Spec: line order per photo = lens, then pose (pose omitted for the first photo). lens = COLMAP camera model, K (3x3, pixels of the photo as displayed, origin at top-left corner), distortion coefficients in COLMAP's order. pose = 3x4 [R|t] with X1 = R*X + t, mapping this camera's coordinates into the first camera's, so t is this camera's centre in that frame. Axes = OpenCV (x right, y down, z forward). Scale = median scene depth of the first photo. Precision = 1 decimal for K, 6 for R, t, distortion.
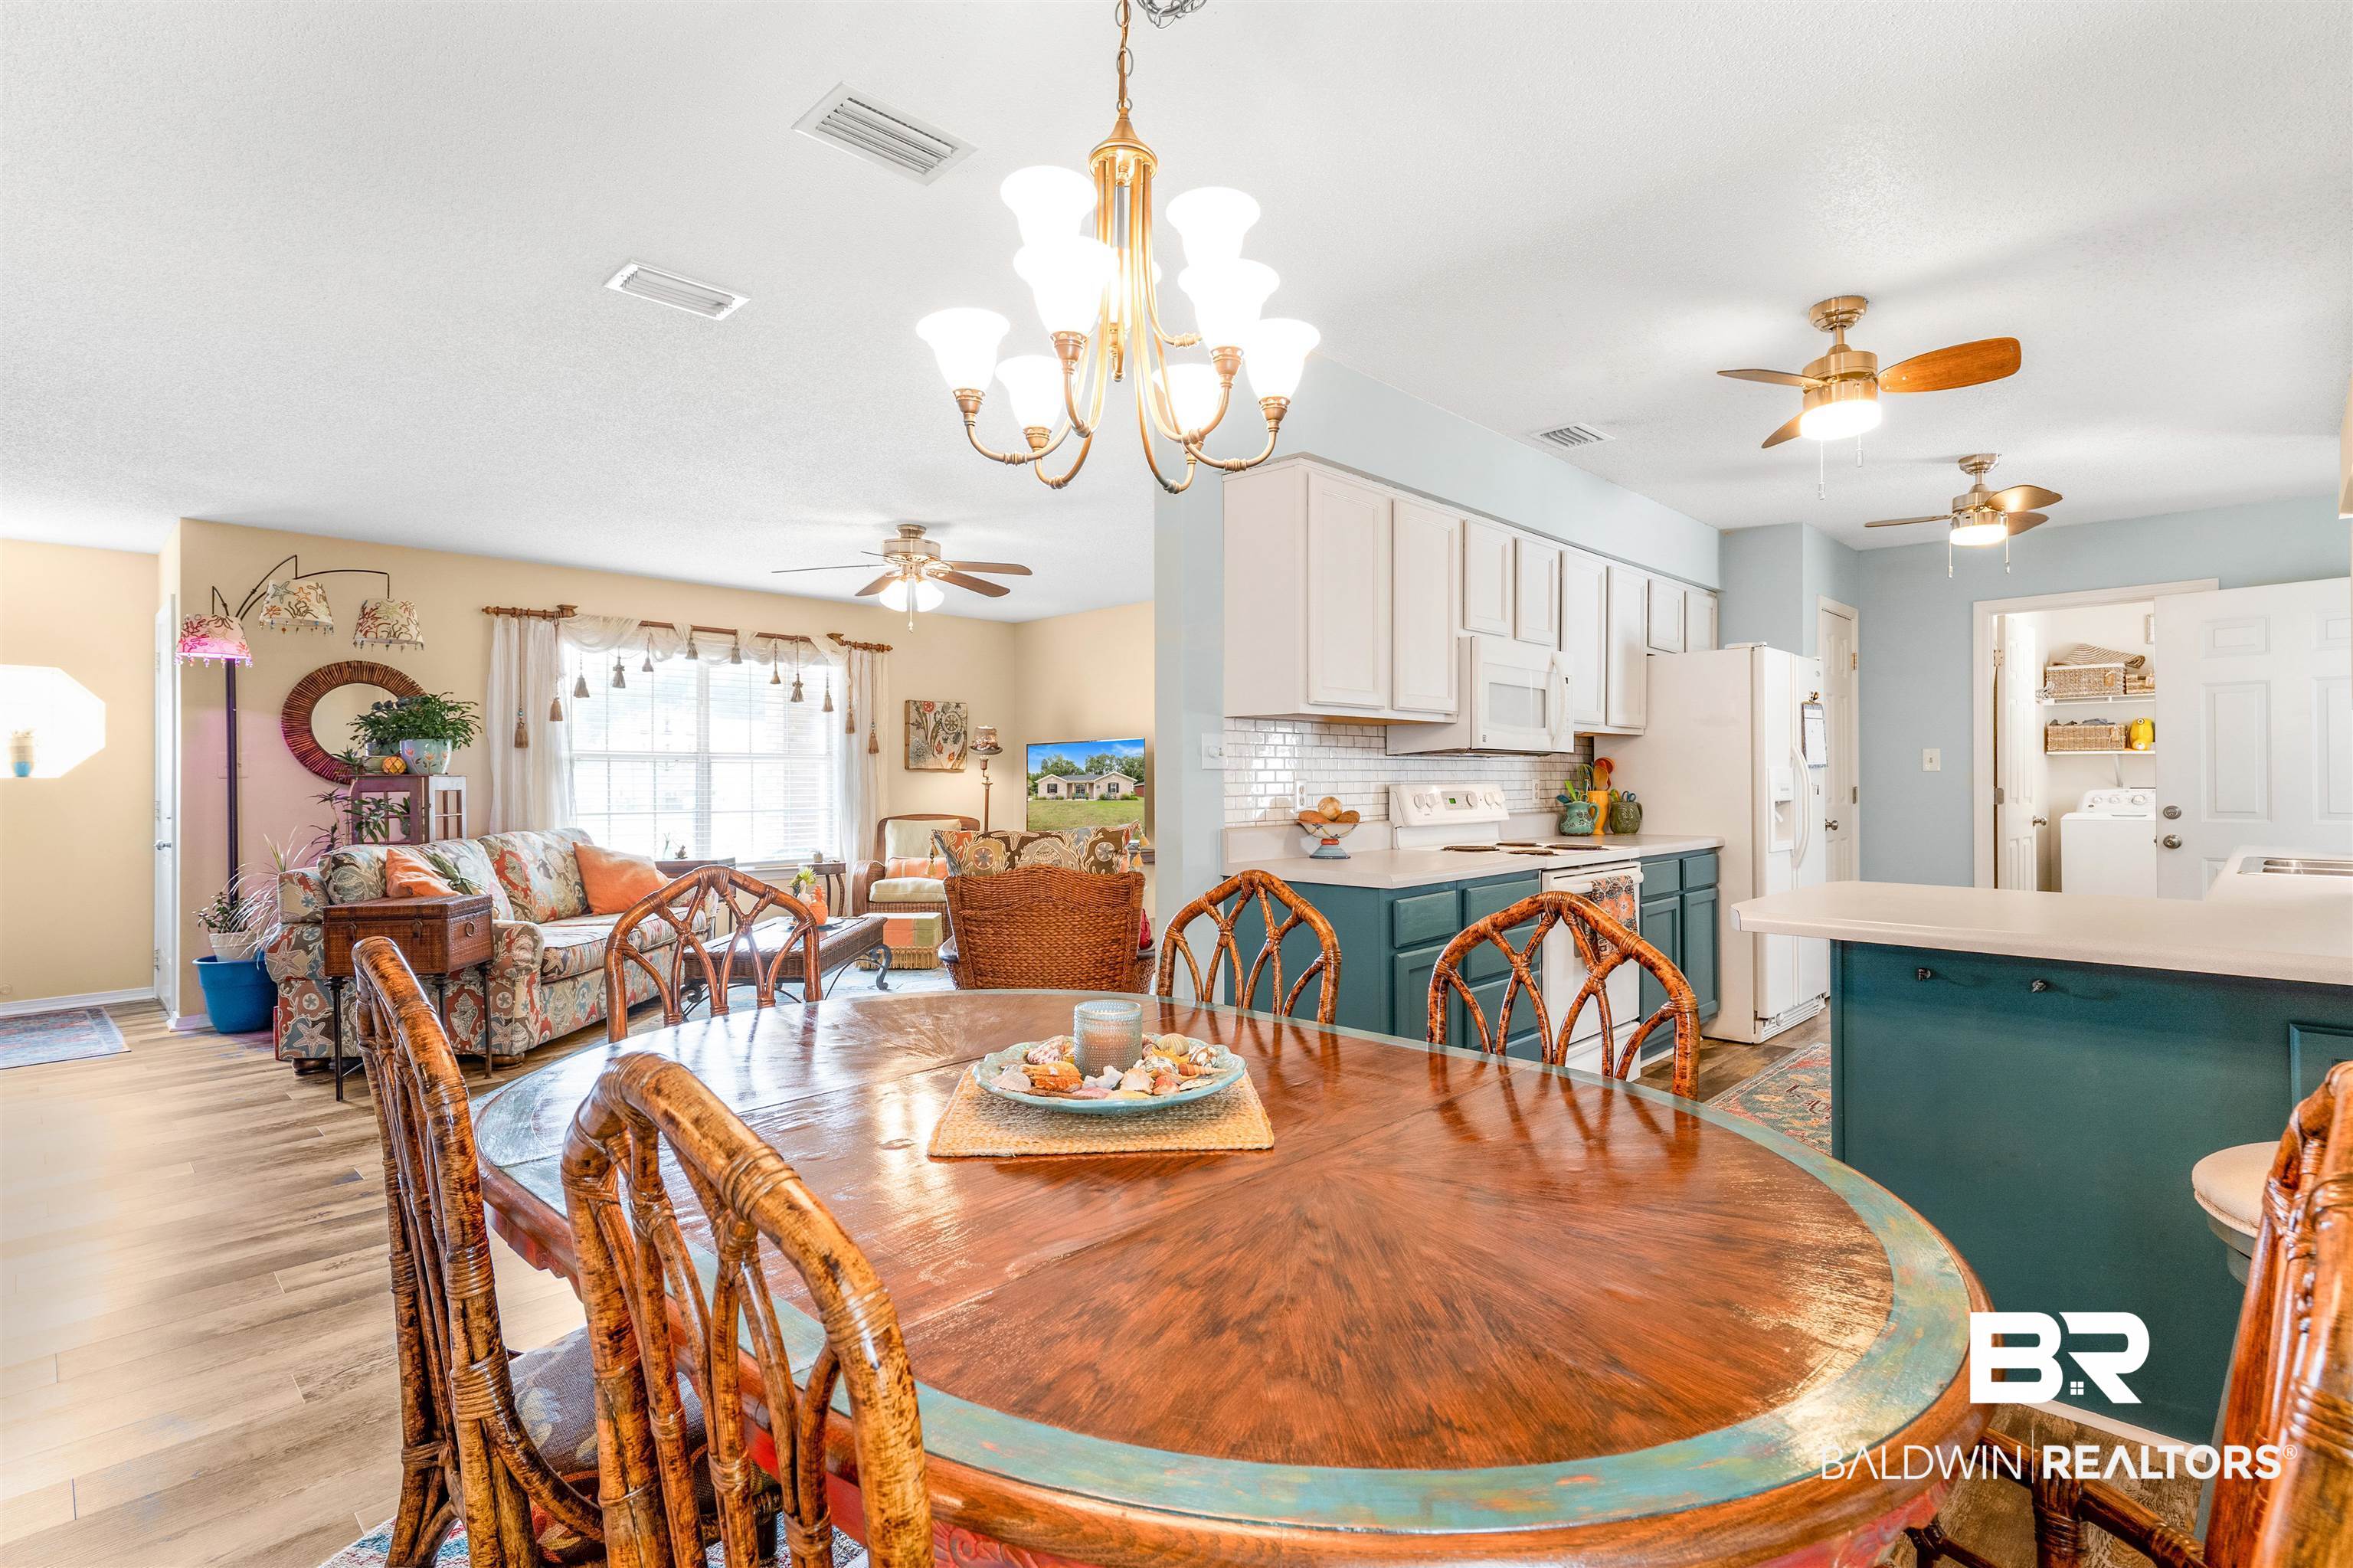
lens RADIAL K [[1107.7, 0, 1169.3], [0, 1107.7, 783.3], [0, 0, 1]] dist [0.010186, -0.000135]
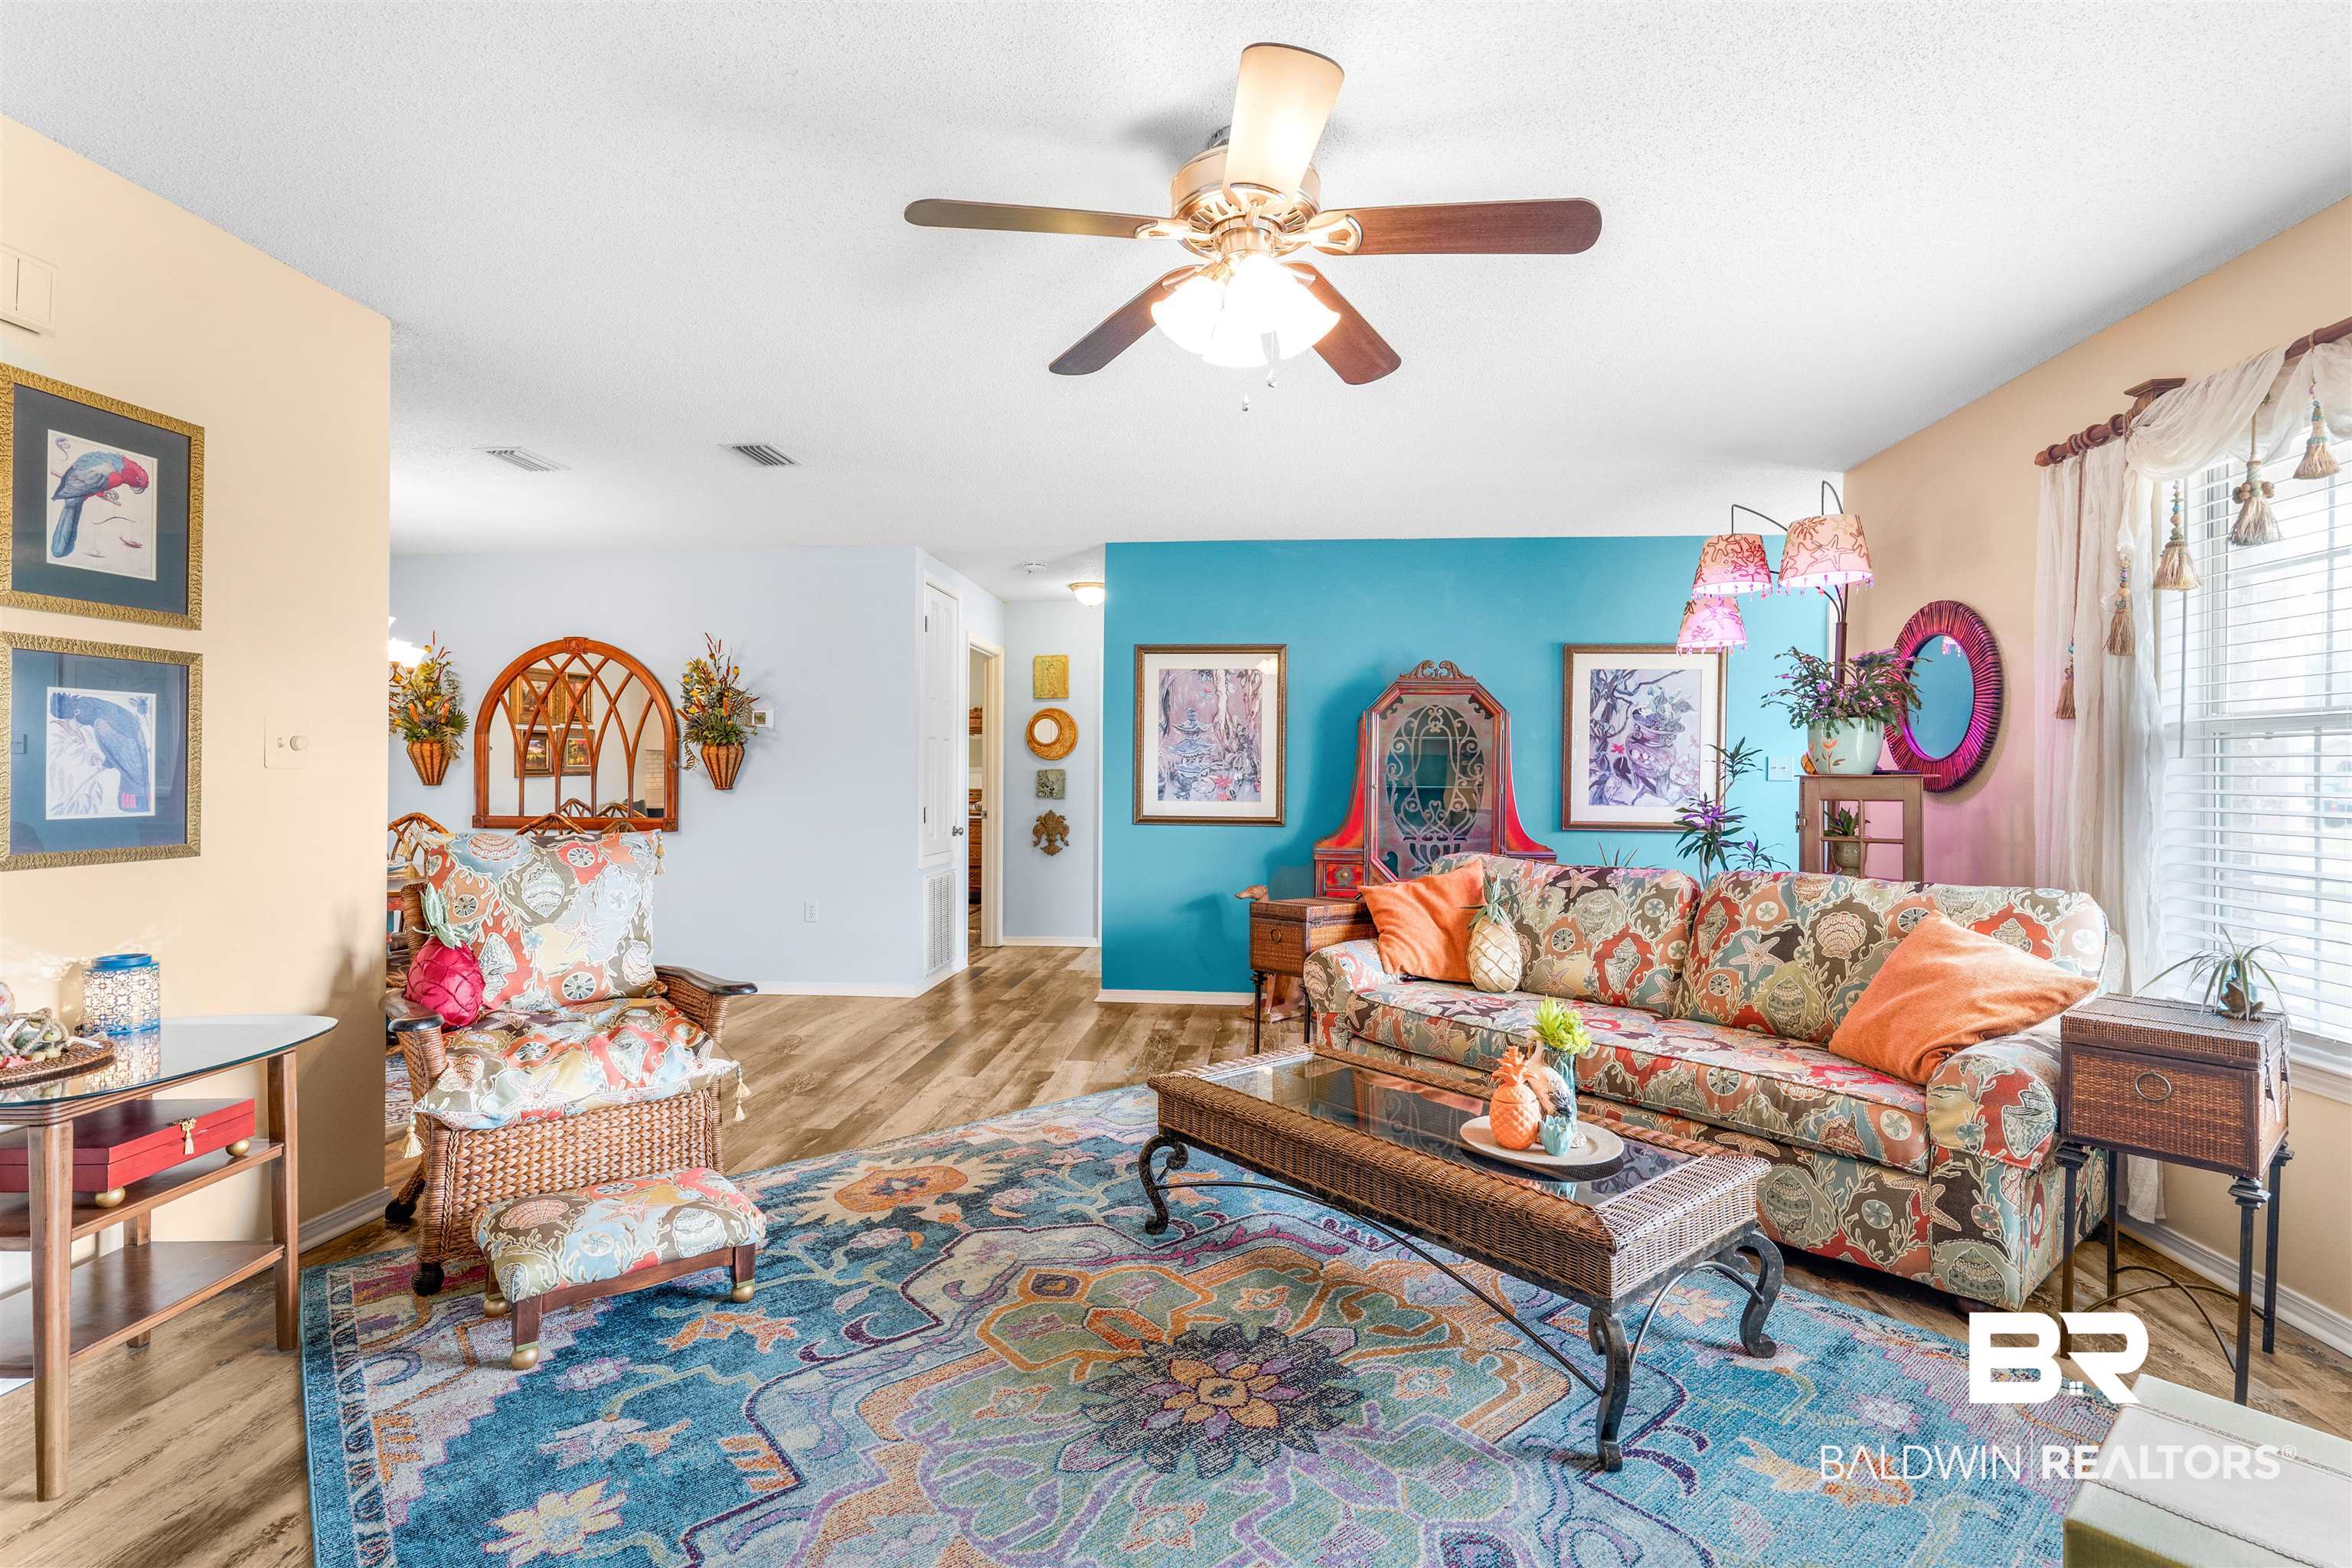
lens RADIAL K [[1100.4, 0, 1176.0], [0, 1100.4, 784.0], [0, 0, 1]] dist [0.002117, -0.000258]
pose [[-0.777689, 0.001434, -0.628647, 0.031504], [-0.004596, 0.999958, 0.007966, -0.005820], [0.628632, 0.009084, -0.777650, 1.278072]]
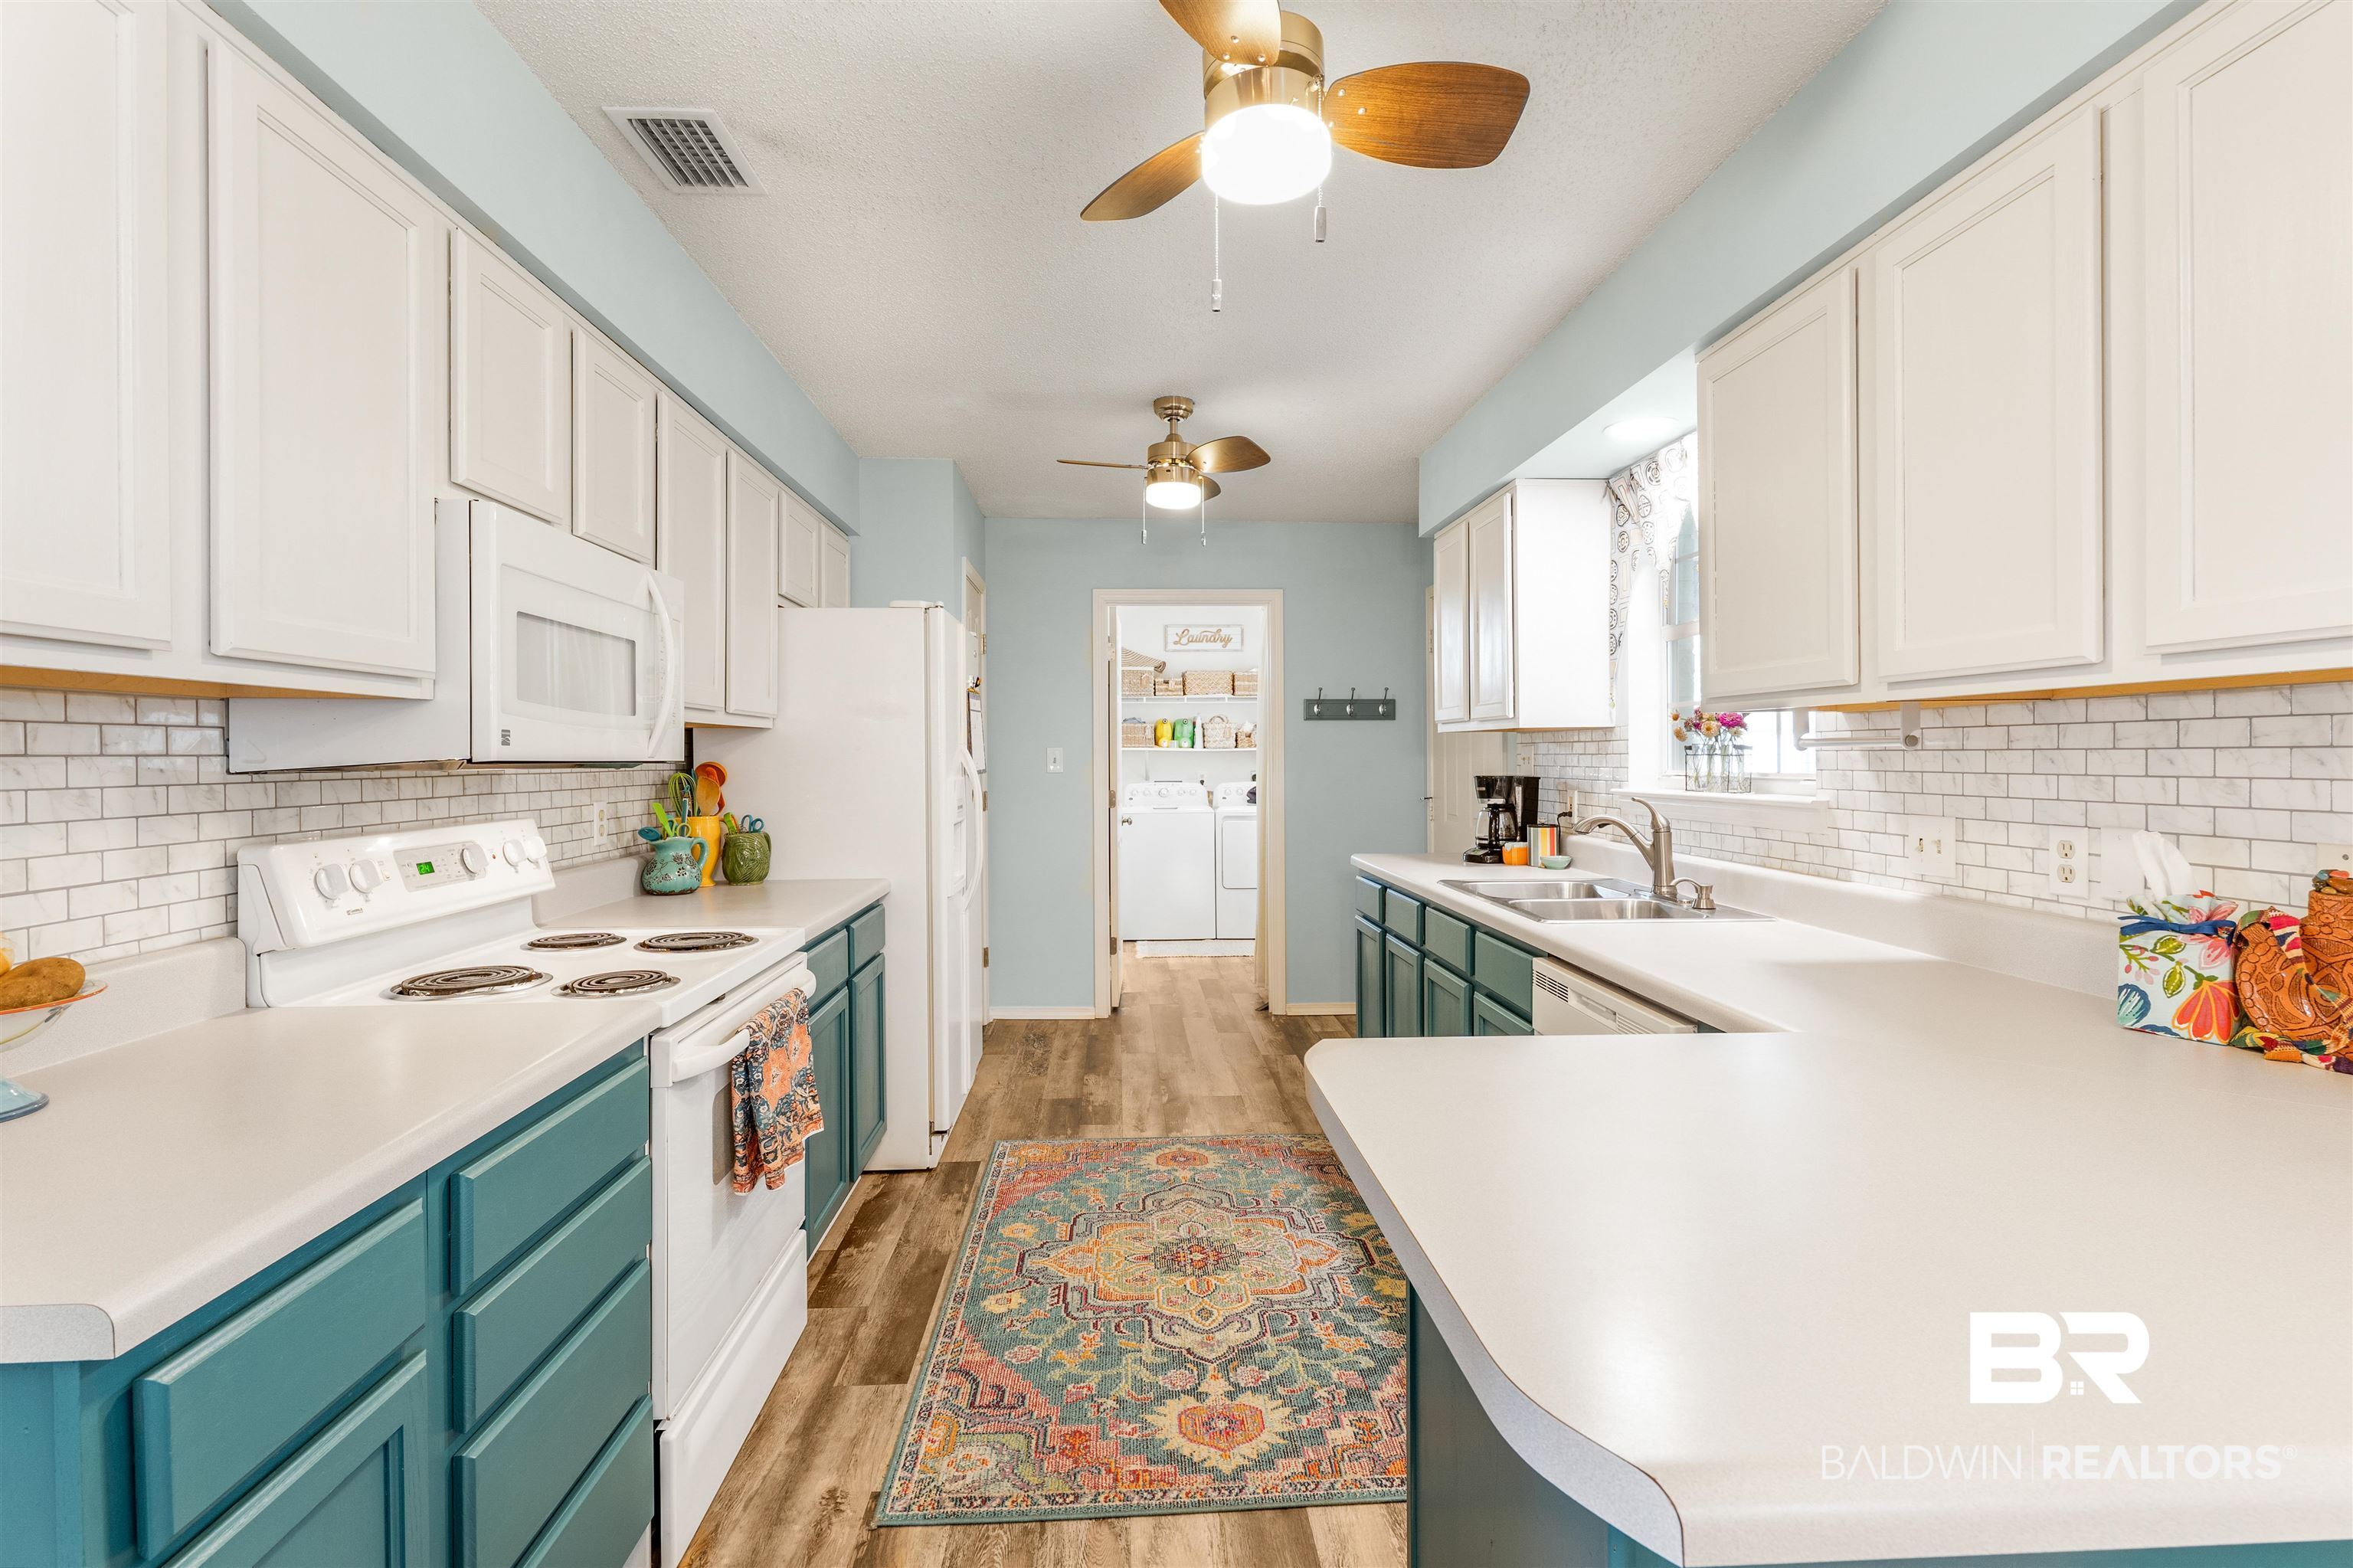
lens RADIAL K [[1098.4, 0, 1171.5], [0, 1098.4, 761.6], [0, 0, 1]] dist [-0.001024, -0.000285]
pose [[0.672287, -0.002539, 0.740286, 0.097624], [0.003837, 0.999993, -0.000055, -0.020985], [-0.740281, 0.002878, 0.672292, 0.358522]]
